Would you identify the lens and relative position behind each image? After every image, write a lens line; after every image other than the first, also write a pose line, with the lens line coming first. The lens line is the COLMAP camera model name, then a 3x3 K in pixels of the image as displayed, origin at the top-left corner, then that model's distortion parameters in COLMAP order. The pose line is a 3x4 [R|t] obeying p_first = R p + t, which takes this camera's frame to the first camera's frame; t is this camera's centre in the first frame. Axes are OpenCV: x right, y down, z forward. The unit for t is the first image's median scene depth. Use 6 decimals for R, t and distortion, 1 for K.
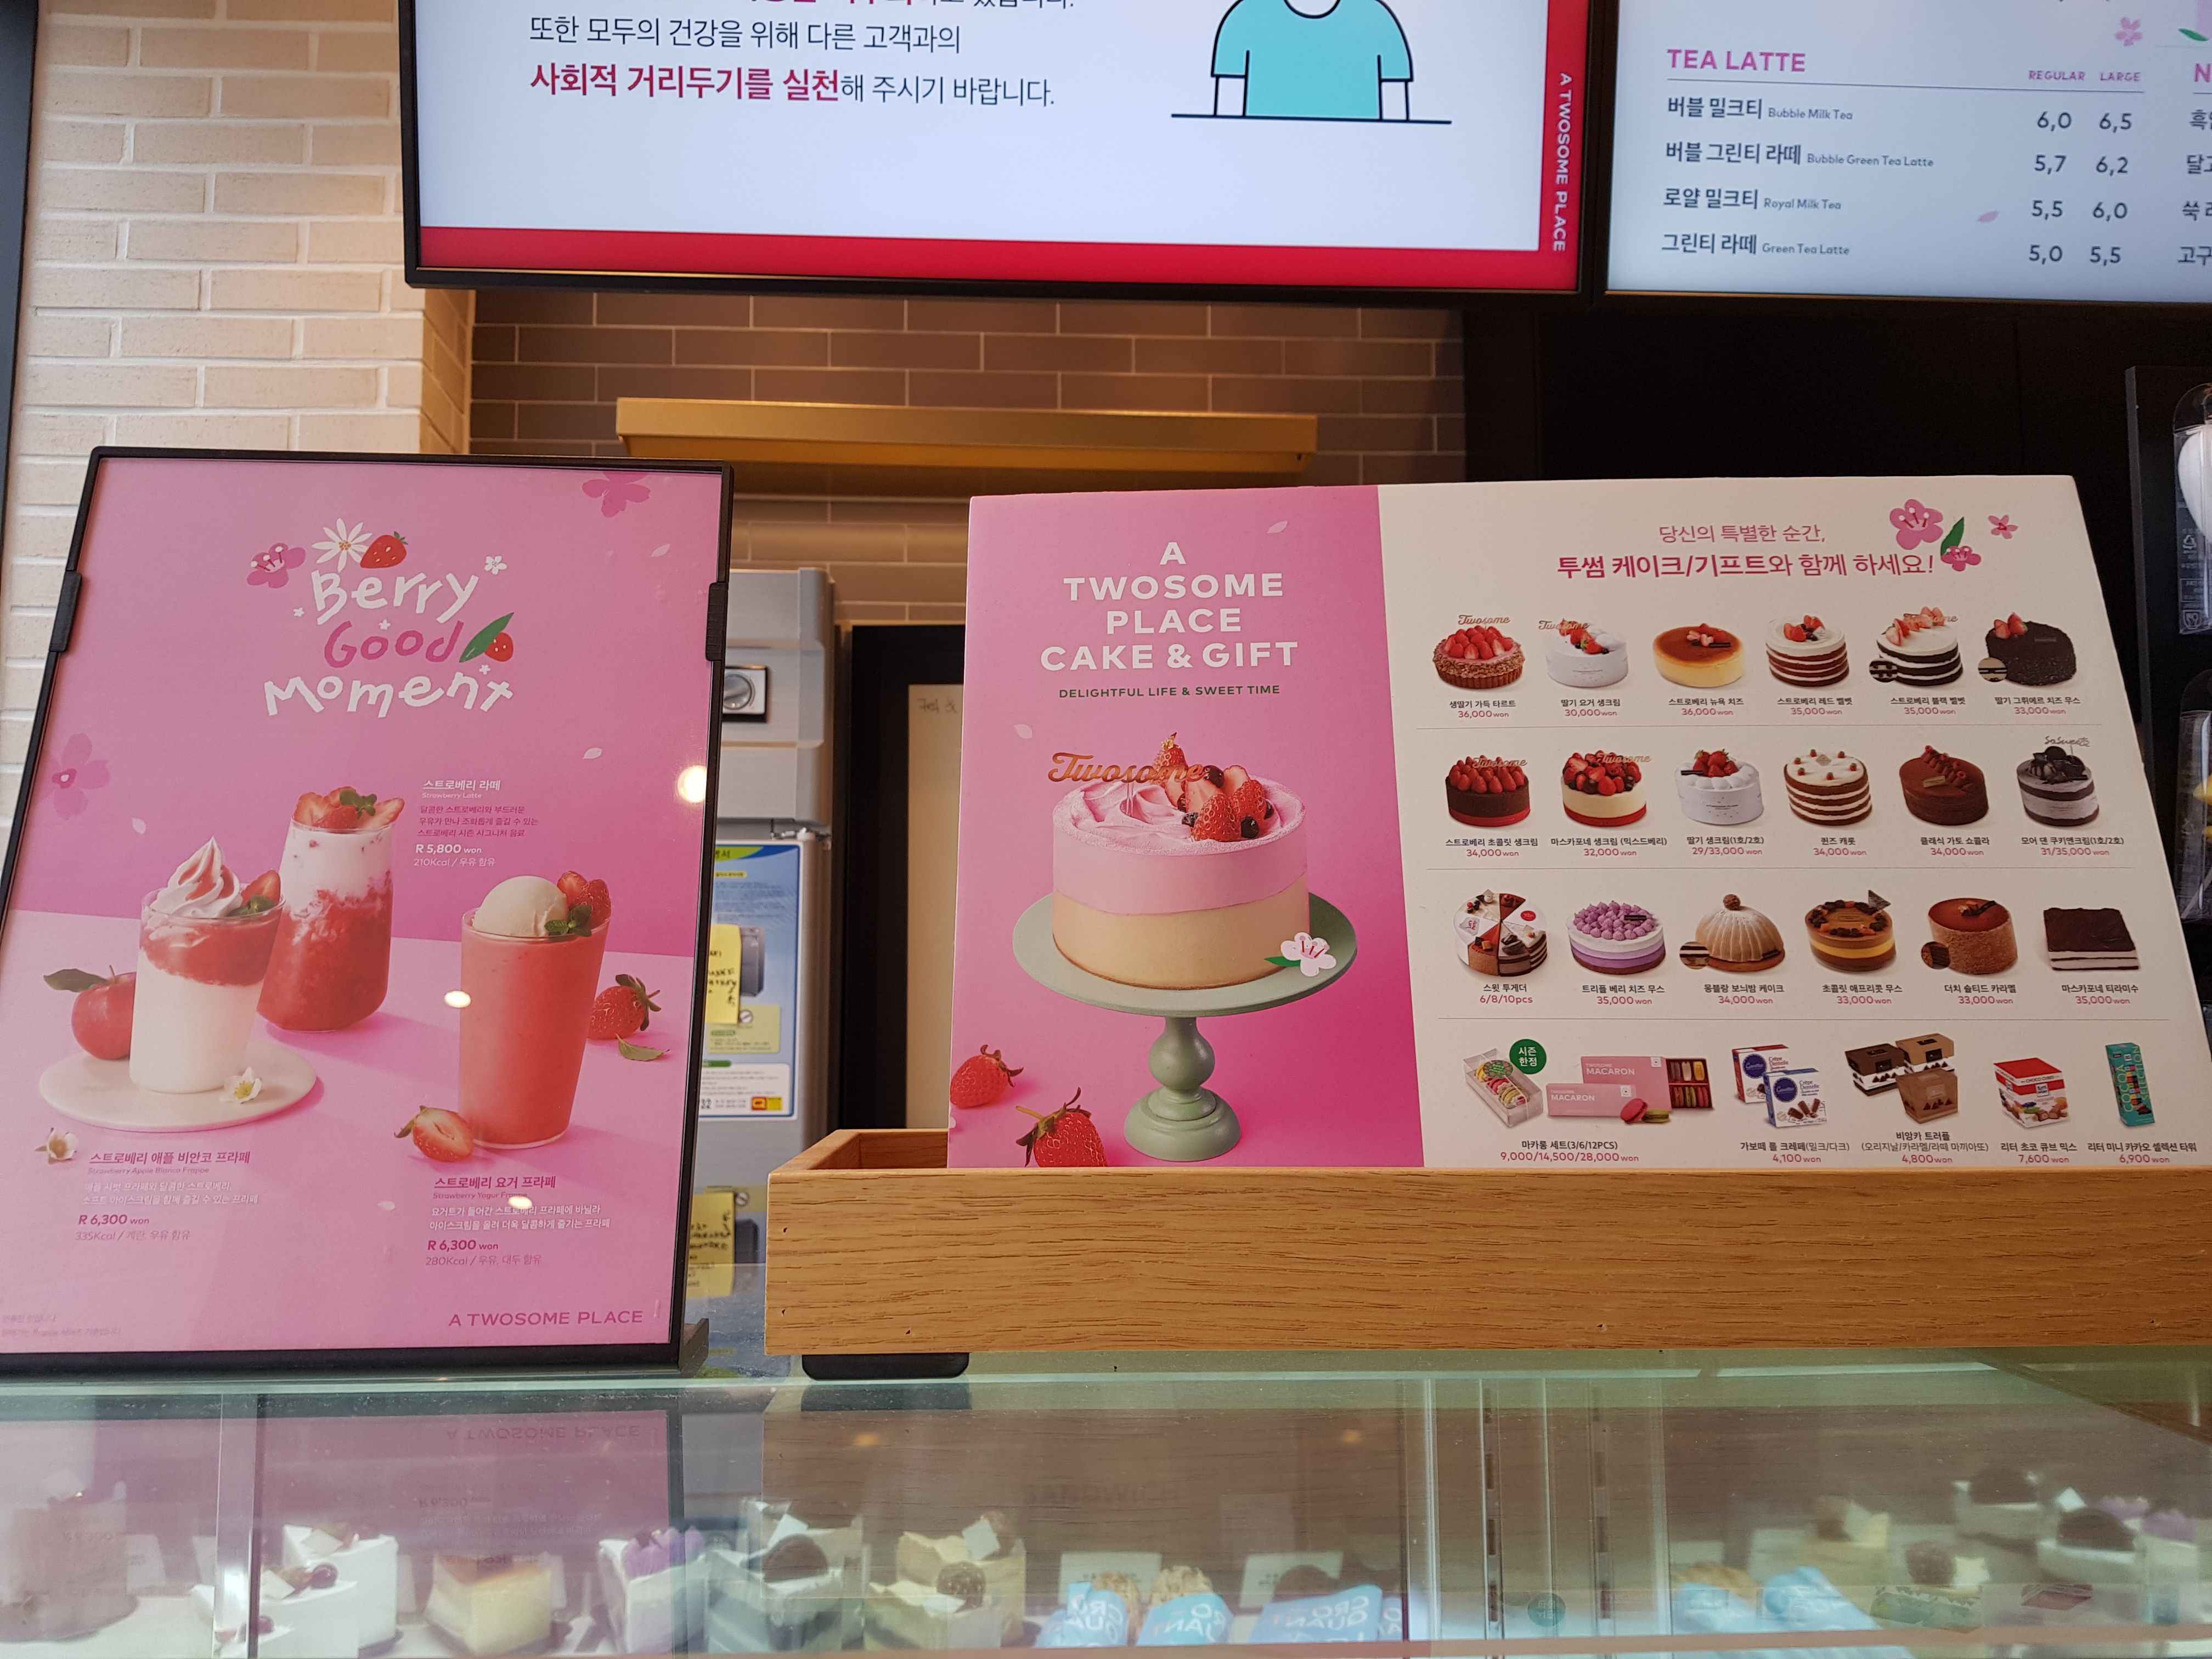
lens RADIAL K [[1730.1, 0, 1009.8], [0, 1730.1, 789.6], [0, 0, 1]] dist [0.070331, -0.133873]
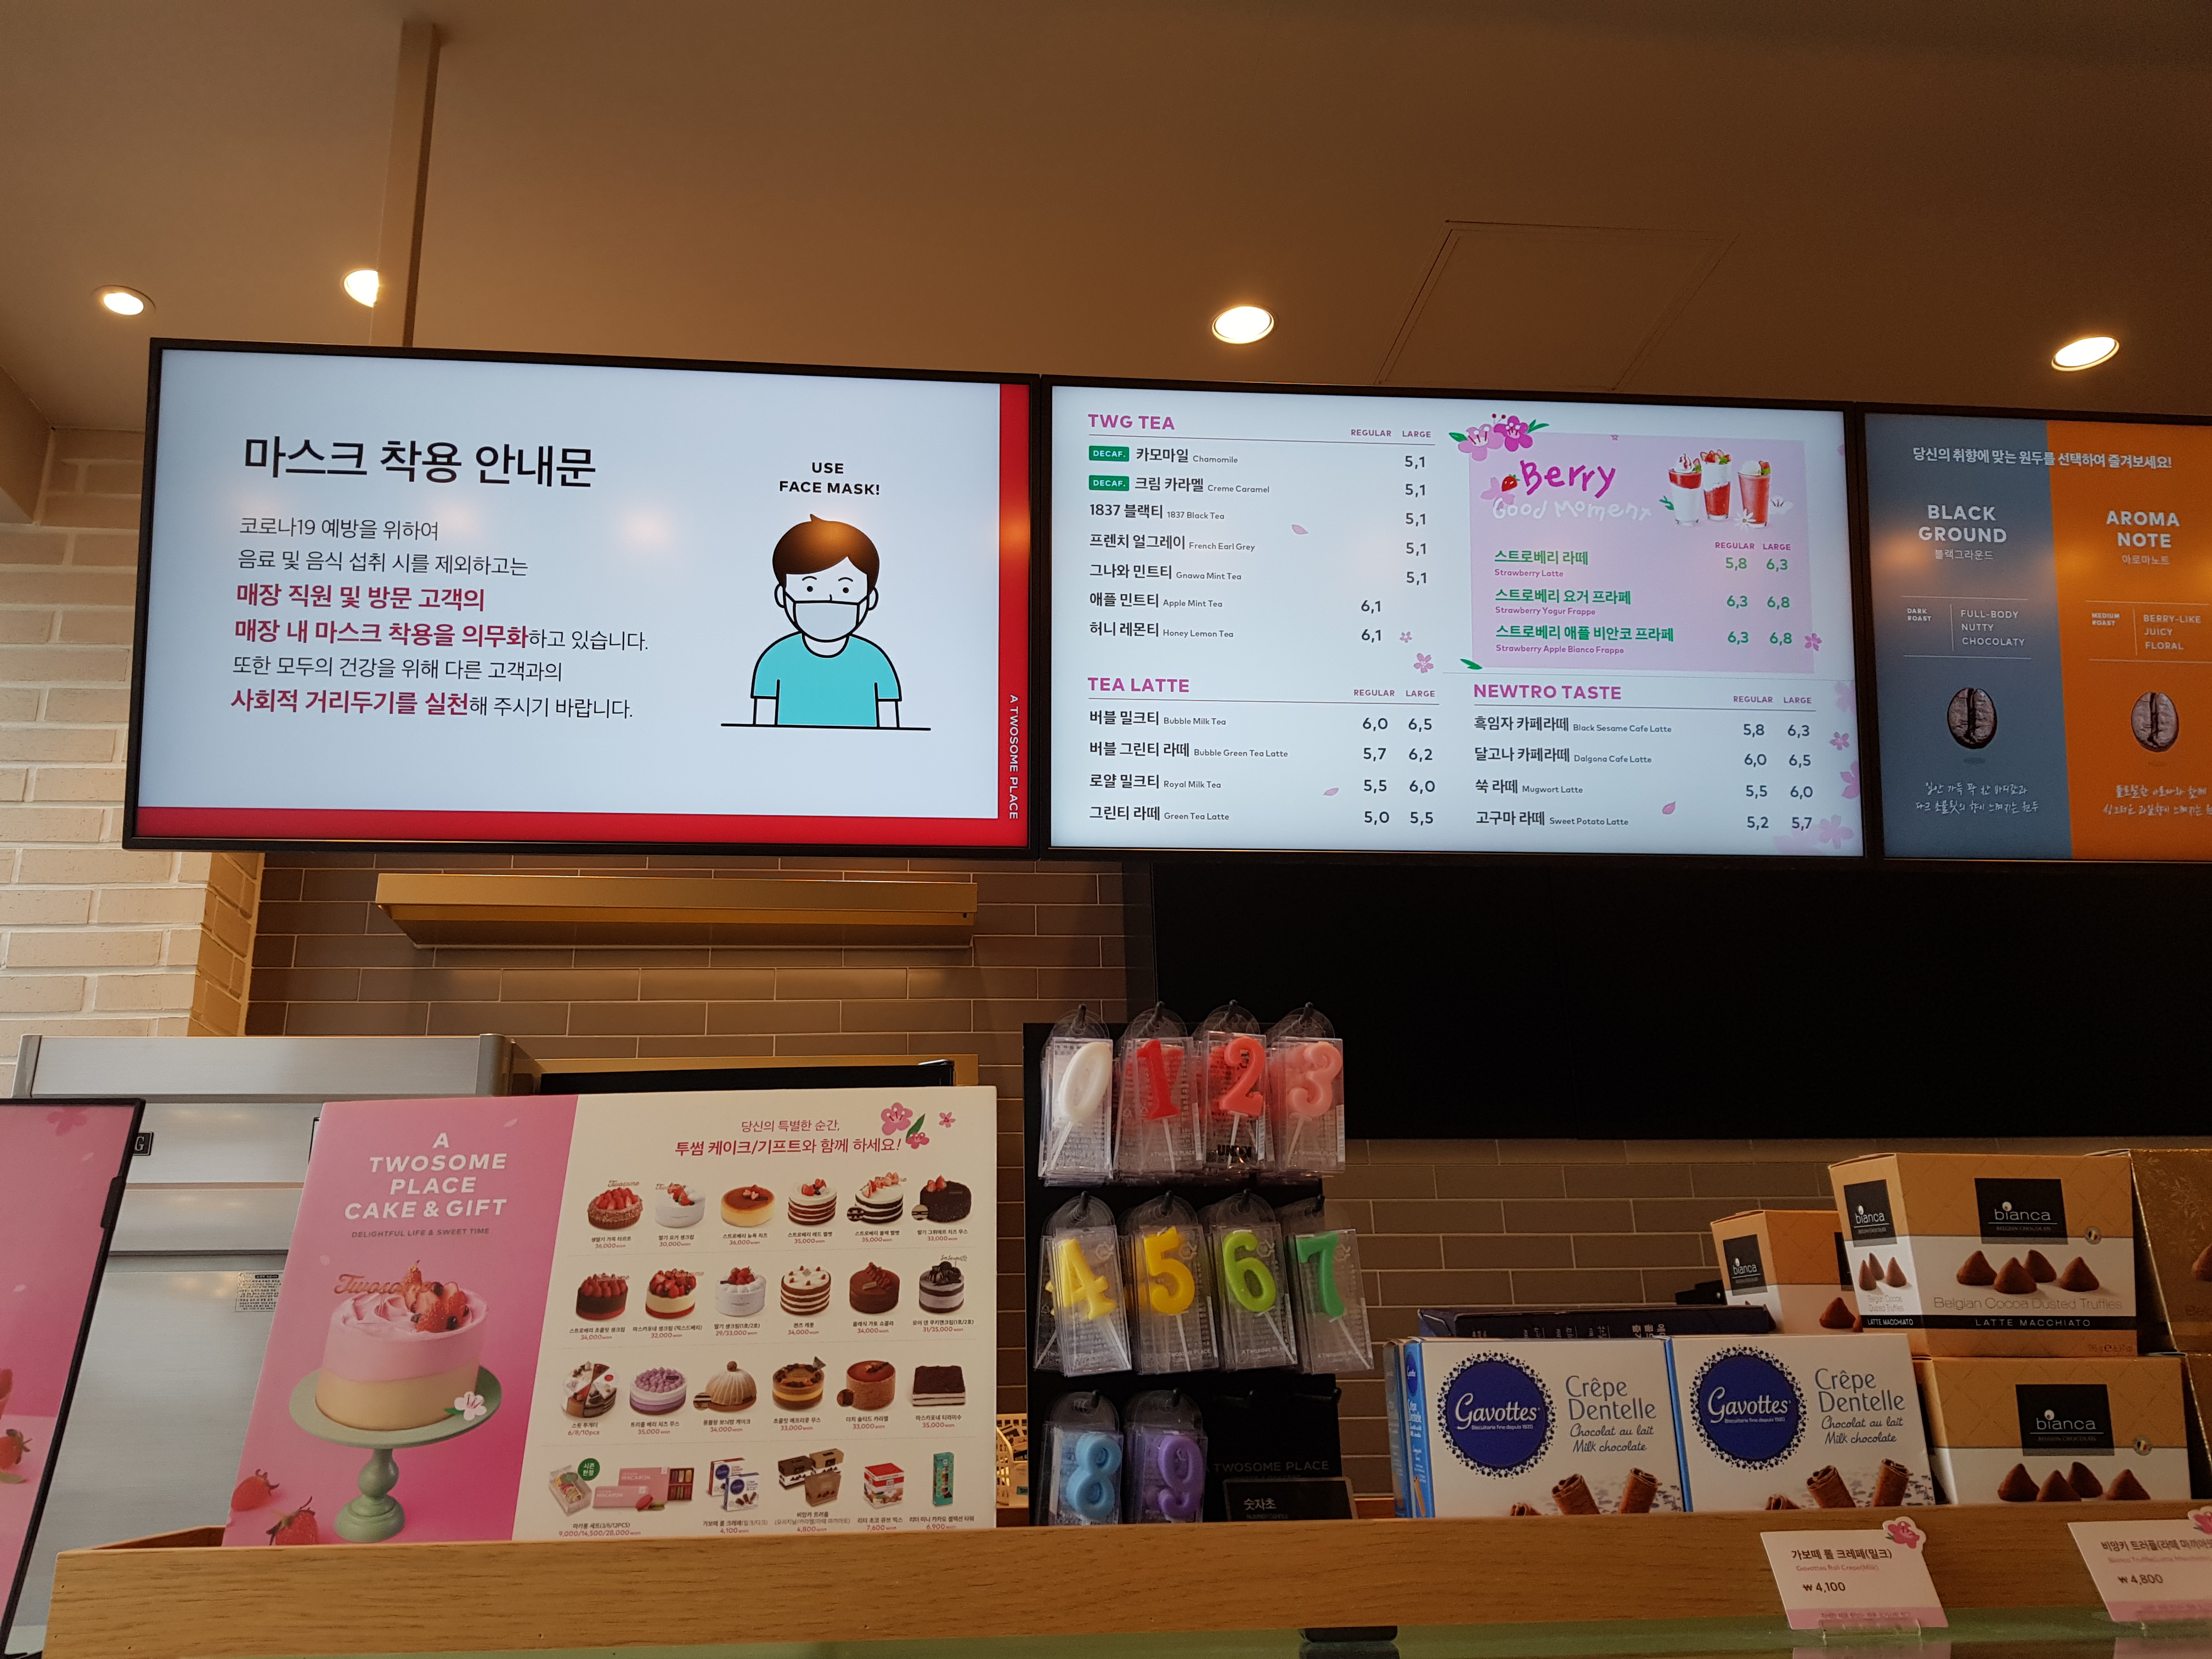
lens RADIAL K [[1784.9, 0, 1107.4], [0, 1784.9, 762.0], [0, 0, 1]] dist [0.062172, -0.117747]
pose [[0.998161, 0.001090, 0.060605, 0.647322], [0.011575, 0.978011, -0.208234, -0.133228], [-0.059499, 0.208552, 0.976200, -0.784240]]
